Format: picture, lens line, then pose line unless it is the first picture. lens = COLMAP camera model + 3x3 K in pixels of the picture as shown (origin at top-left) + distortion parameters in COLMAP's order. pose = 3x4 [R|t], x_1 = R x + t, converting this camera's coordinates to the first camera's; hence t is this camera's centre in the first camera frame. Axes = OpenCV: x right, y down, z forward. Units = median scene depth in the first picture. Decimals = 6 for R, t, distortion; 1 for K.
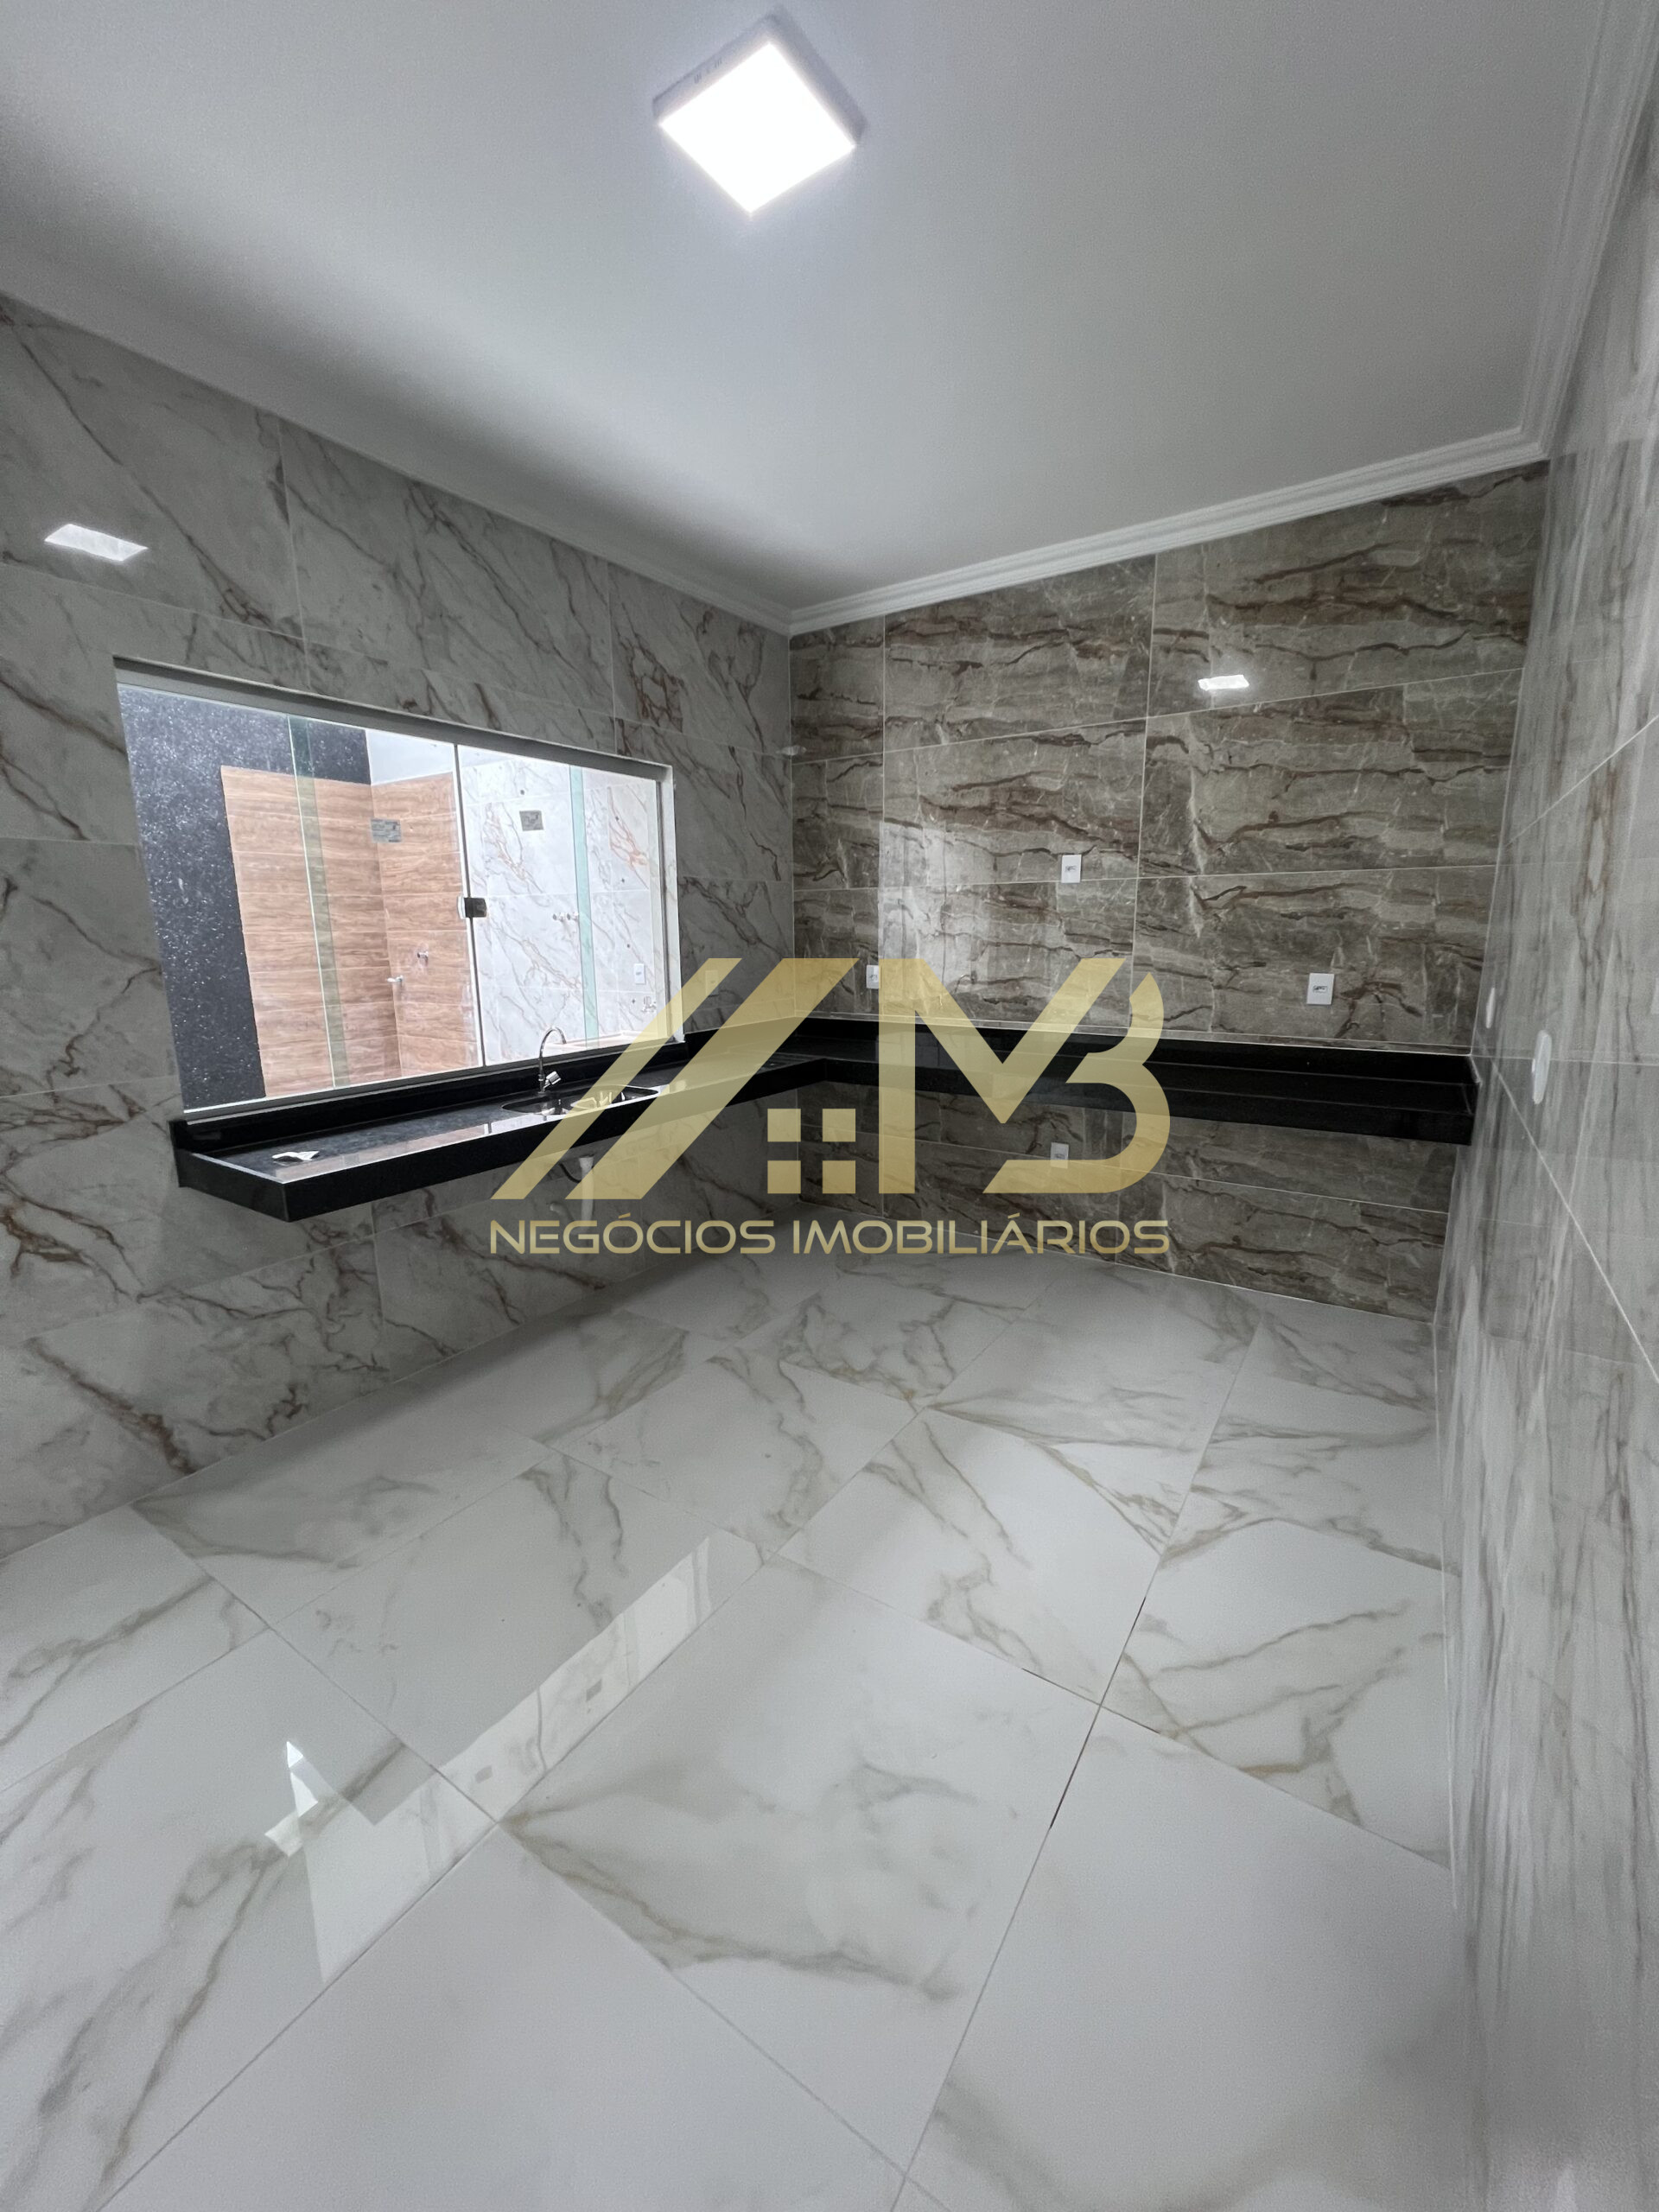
lens RADIAL K [[889.5, 0, 829.2], [0, 889.5, 1101.4], [0, 0, 1]] dist [-0.002317, 0.000926]
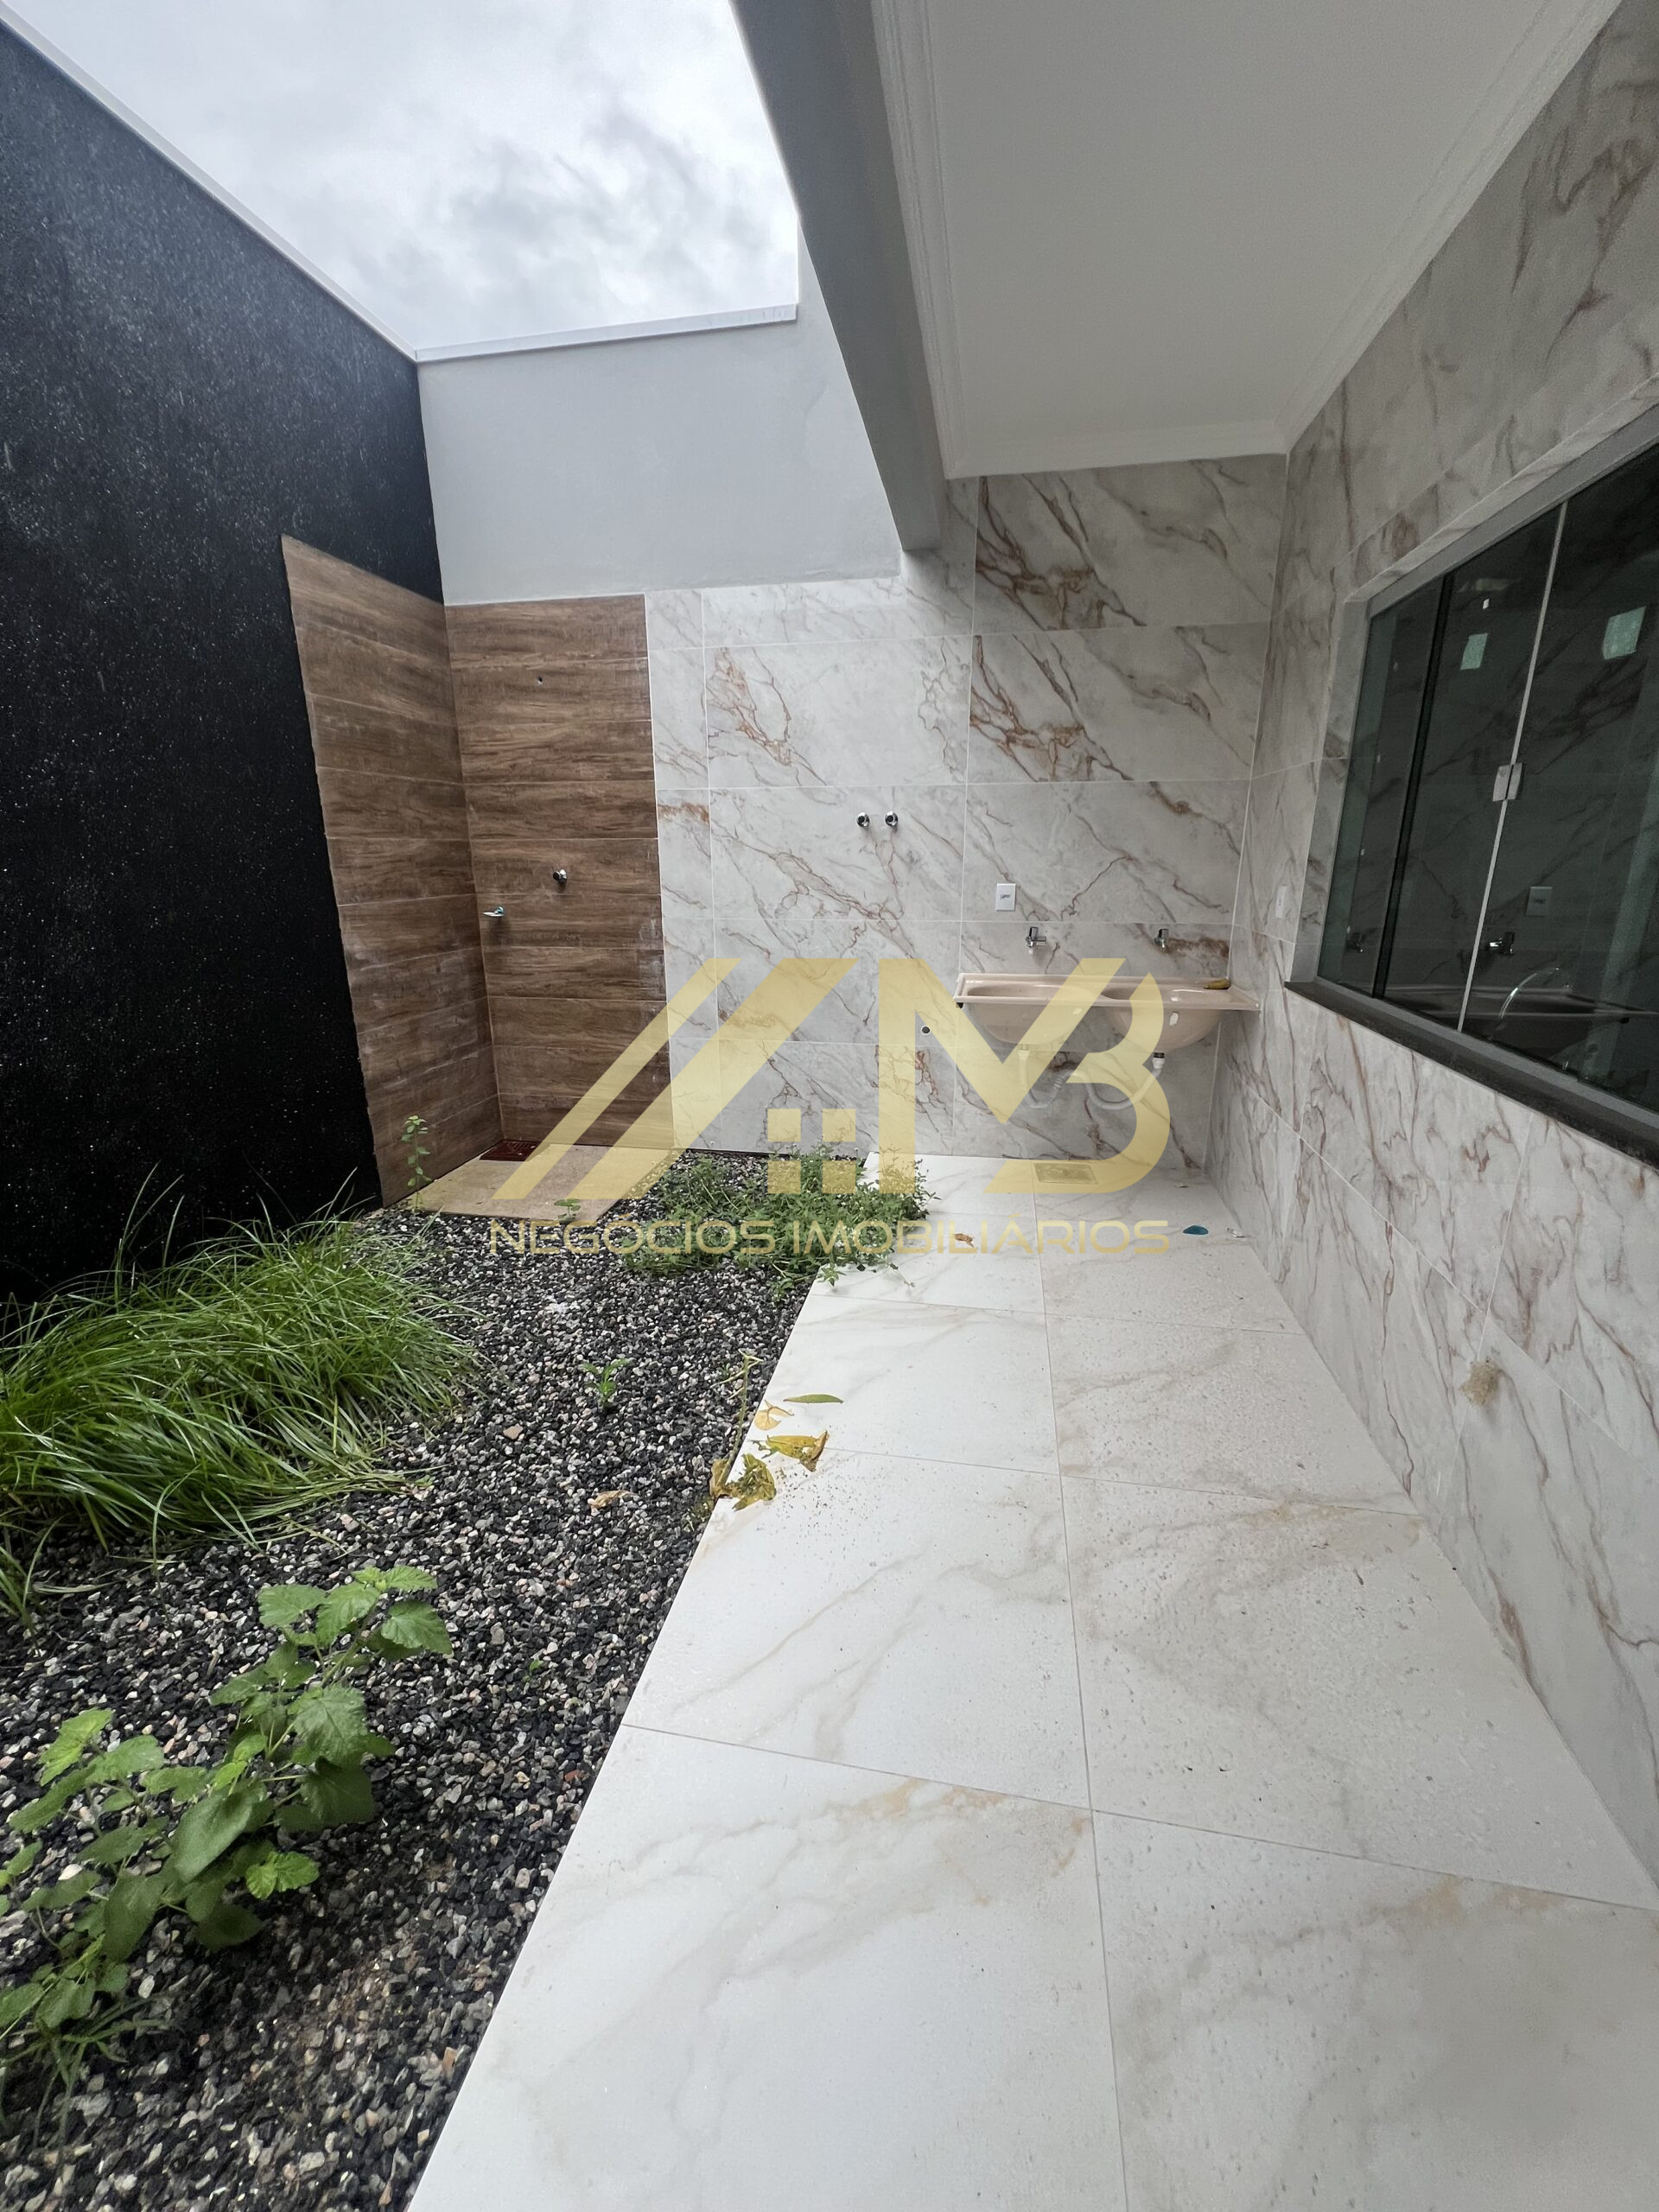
lens RADIAL K [[889.5, 0, 824.4], [0, 889.5, 1103.3], [0, 0, 1]] dist [-0.002317, 0.000926]
pose [[0.922785, -0.098574, 0.372494, -0.963187], [0.068915, 0.993357, 0.092150, -0.072794], [-0.379103, -0.059364, 0.923448, 0.513004]]
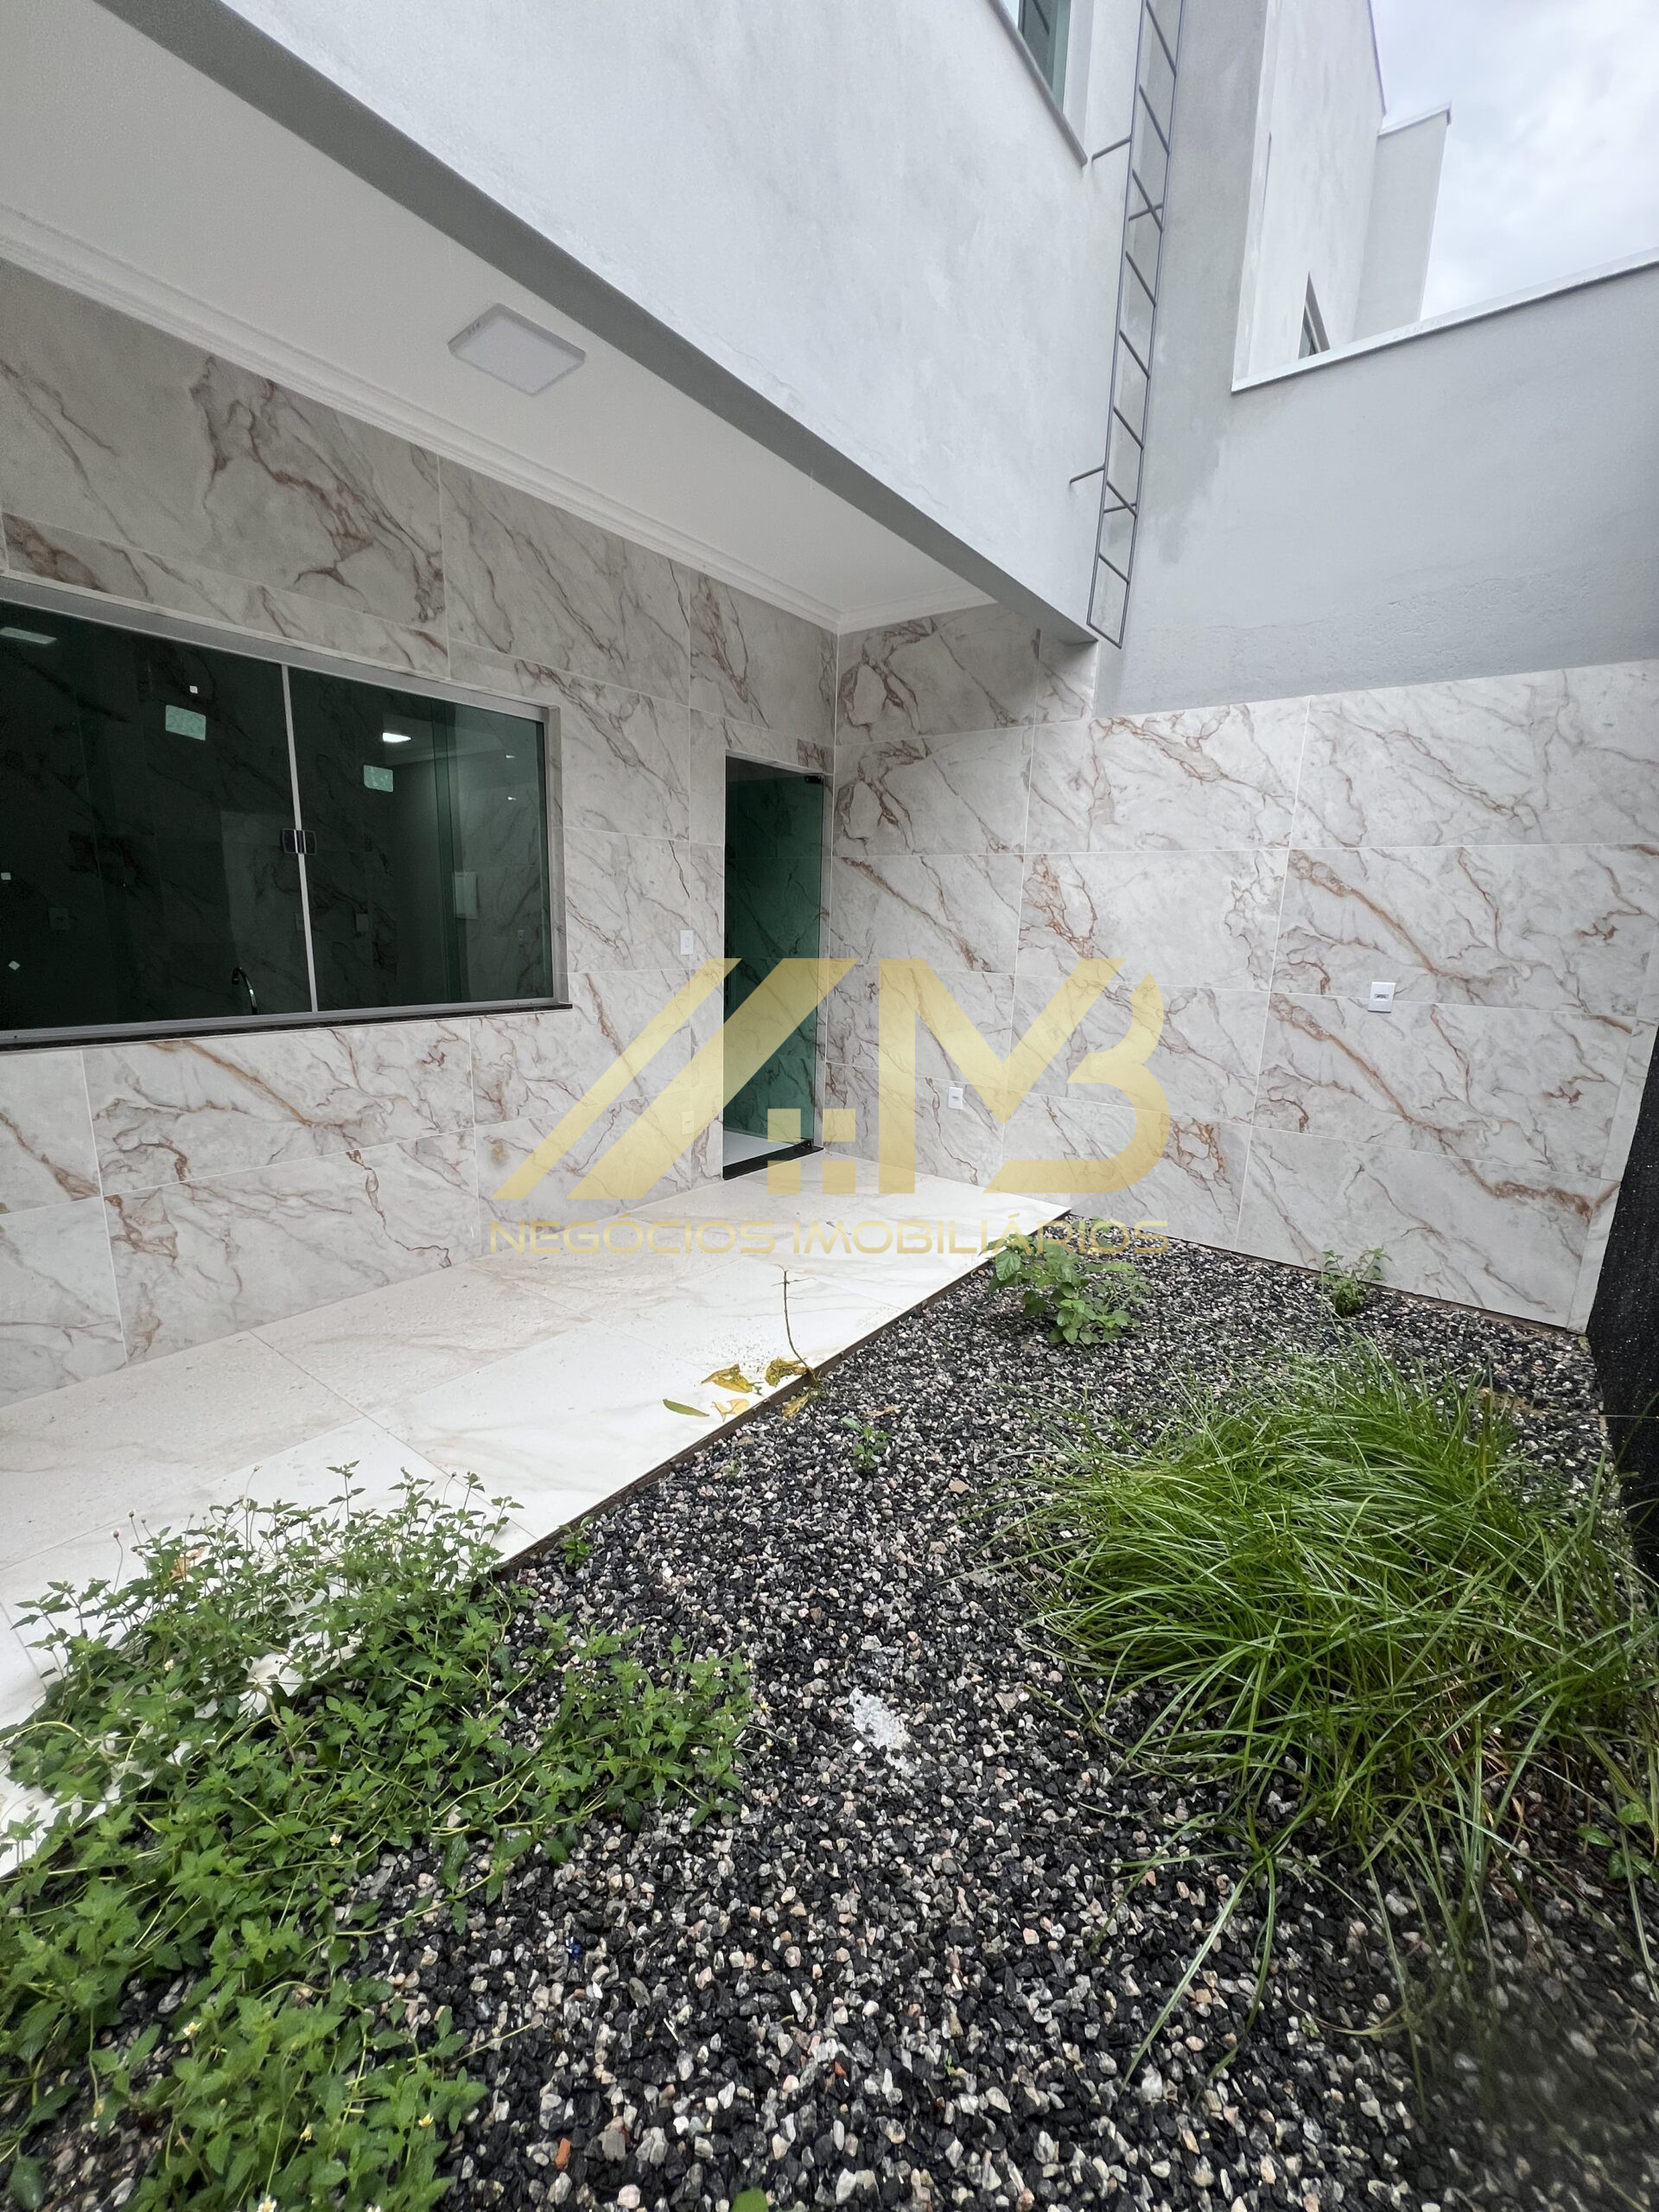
lens RADIAL K [[889.5, 0, 823.9], [0, 889.5, 1111.8], [0, 0, 1]] dist [-0.002317, 0.000926]
pose [[-0.998070, -0.020643, 0.058564, -0.809201], [0.004207, 0.918480, 0.395445, -0.492454], [-0.061954, 0.394928, -0.916621, 2.871627]]
